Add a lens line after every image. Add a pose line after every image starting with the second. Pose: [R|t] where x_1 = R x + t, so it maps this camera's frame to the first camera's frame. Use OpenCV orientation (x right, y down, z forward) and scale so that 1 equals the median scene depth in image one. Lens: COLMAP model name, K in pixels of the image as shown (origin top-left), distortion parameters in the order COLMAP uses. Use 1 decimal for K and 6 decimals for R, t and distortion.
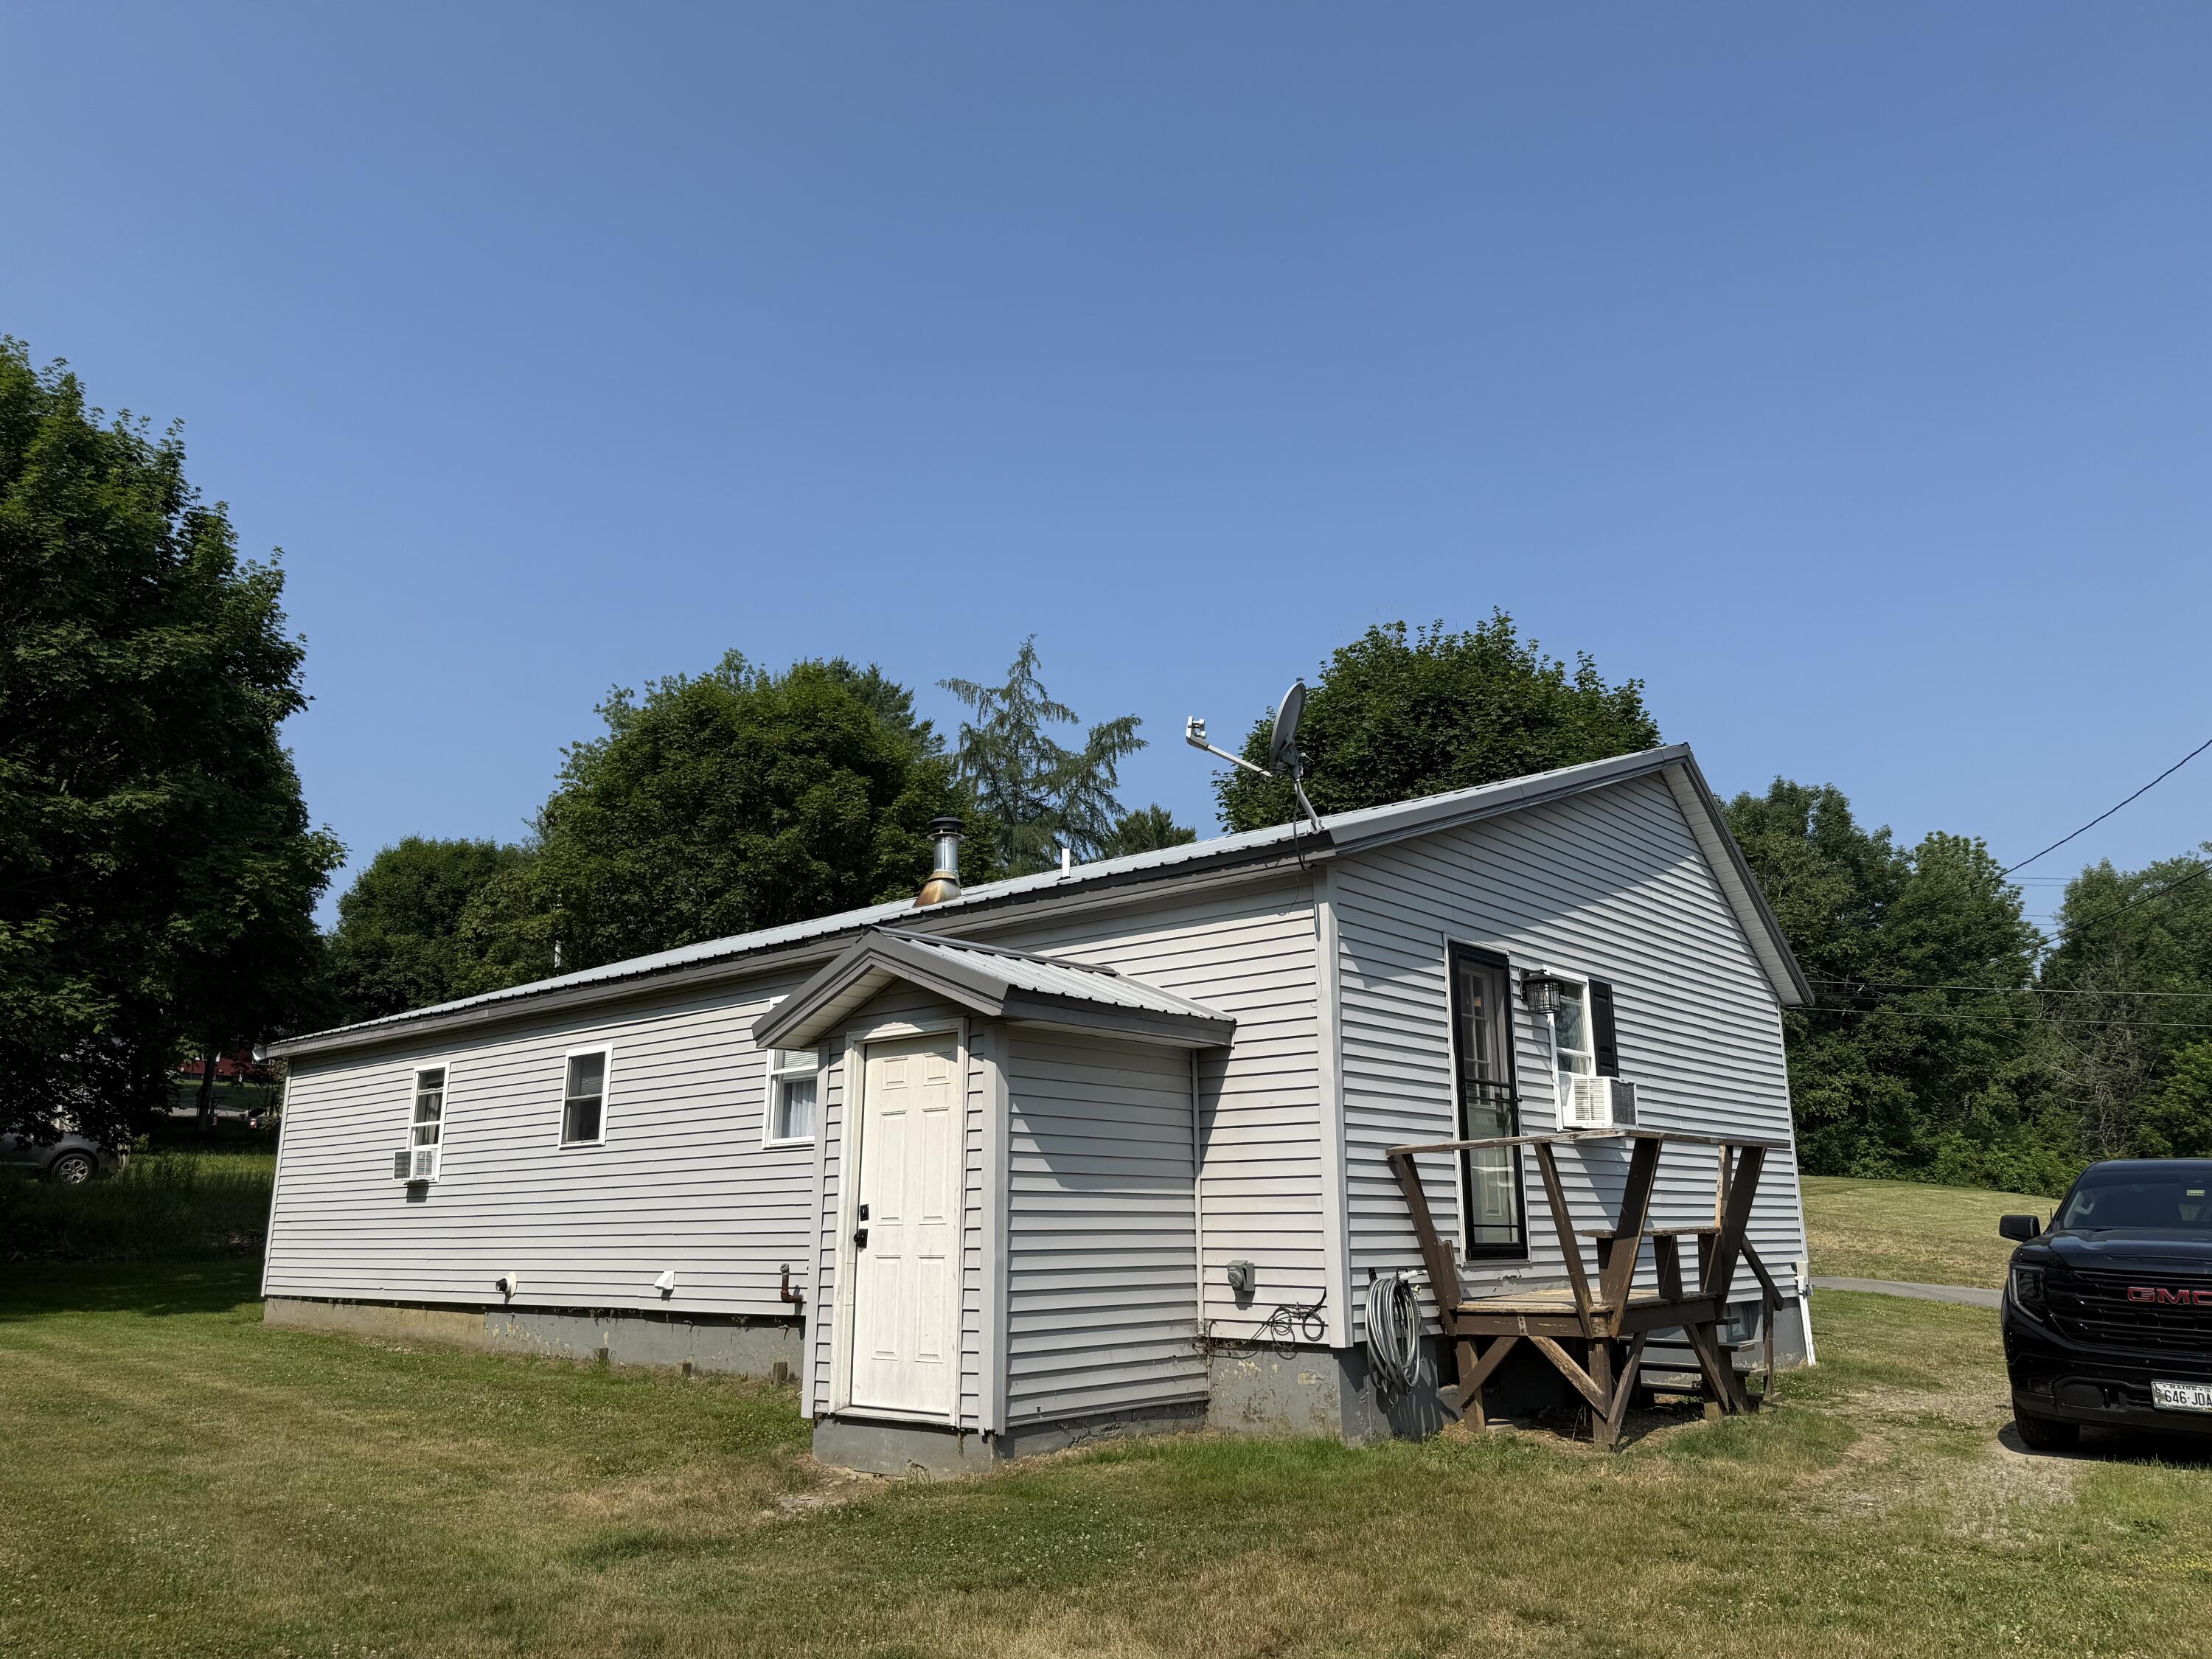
lens RADIAL K [[1555.1, 0, 1106.0], [0, 1555.1, 829.5], [0, 0, 1]] dist [0.149749, -0.271509]
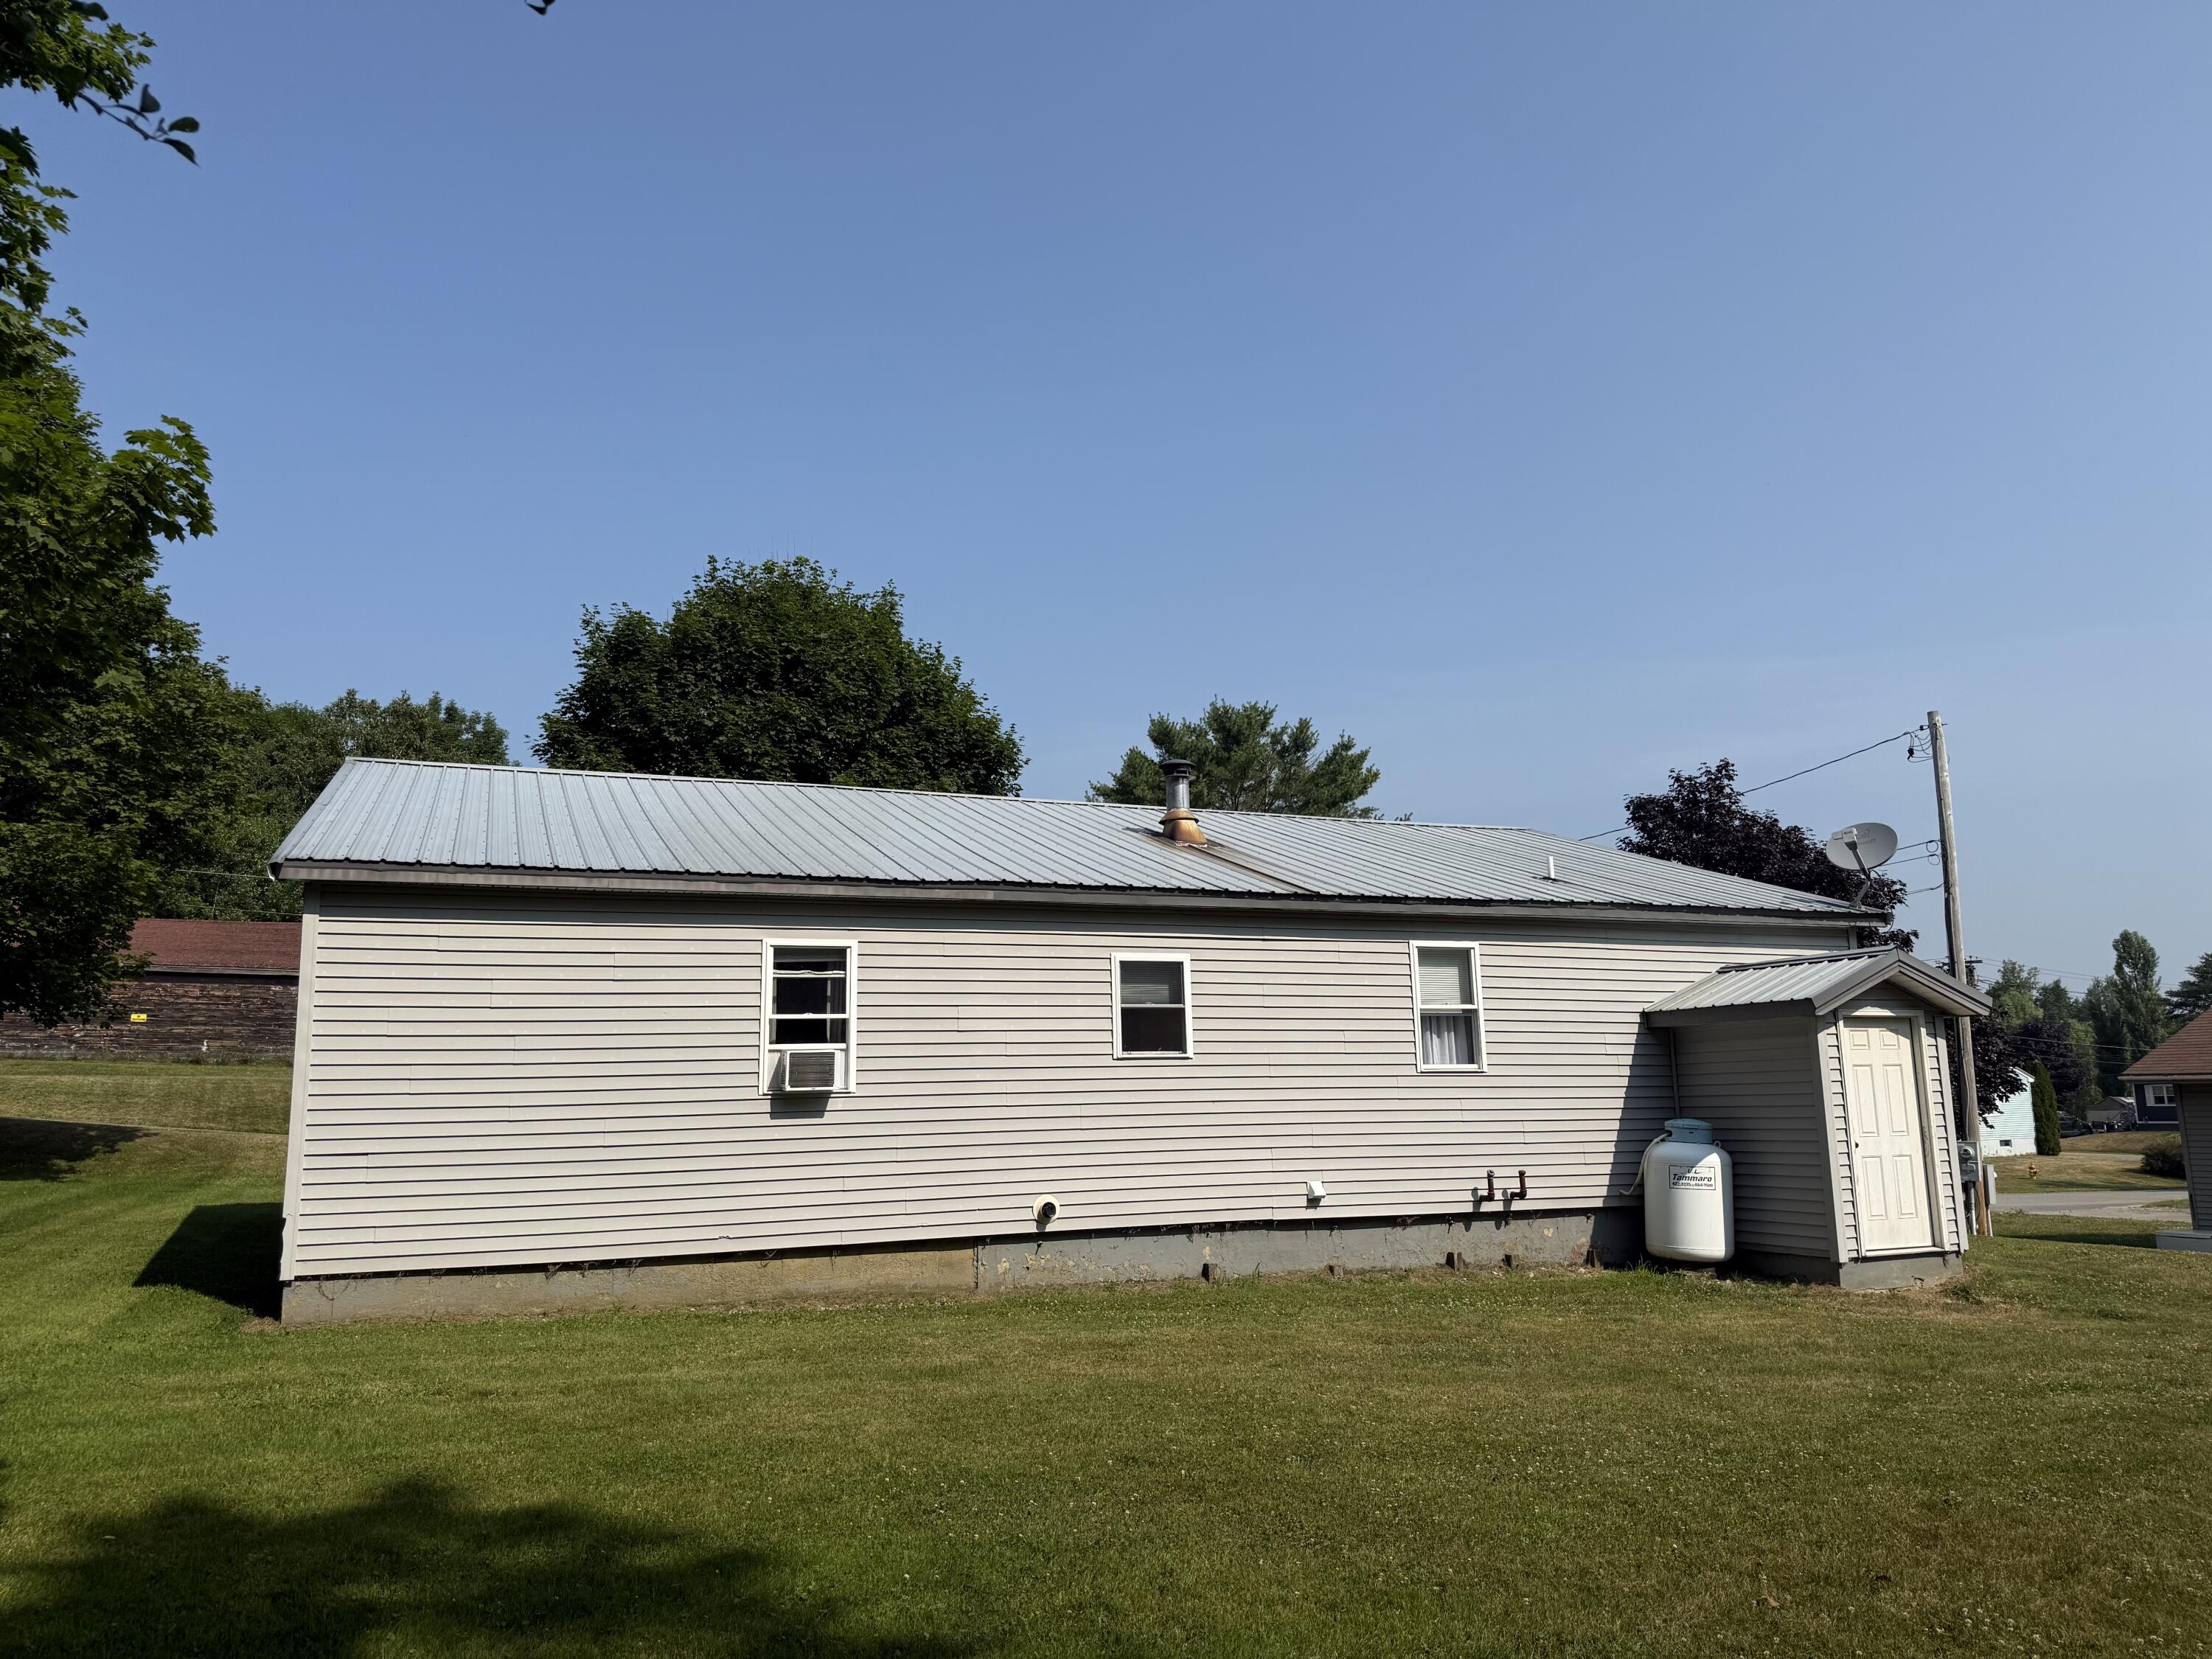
lens RADIAL K [[1555.1, 0, 1106.0], [0, 1555.1, 829.5], [0, 0, 1]] dist [0.149749, -0.271509]
pose [[0.448494, 0.150837, 0.880966, -1.231953], [-0.205508, 0.976652, -0.062597, 0.135841], [-0.869839, -0.152971, 0.469021, 0.629403]]
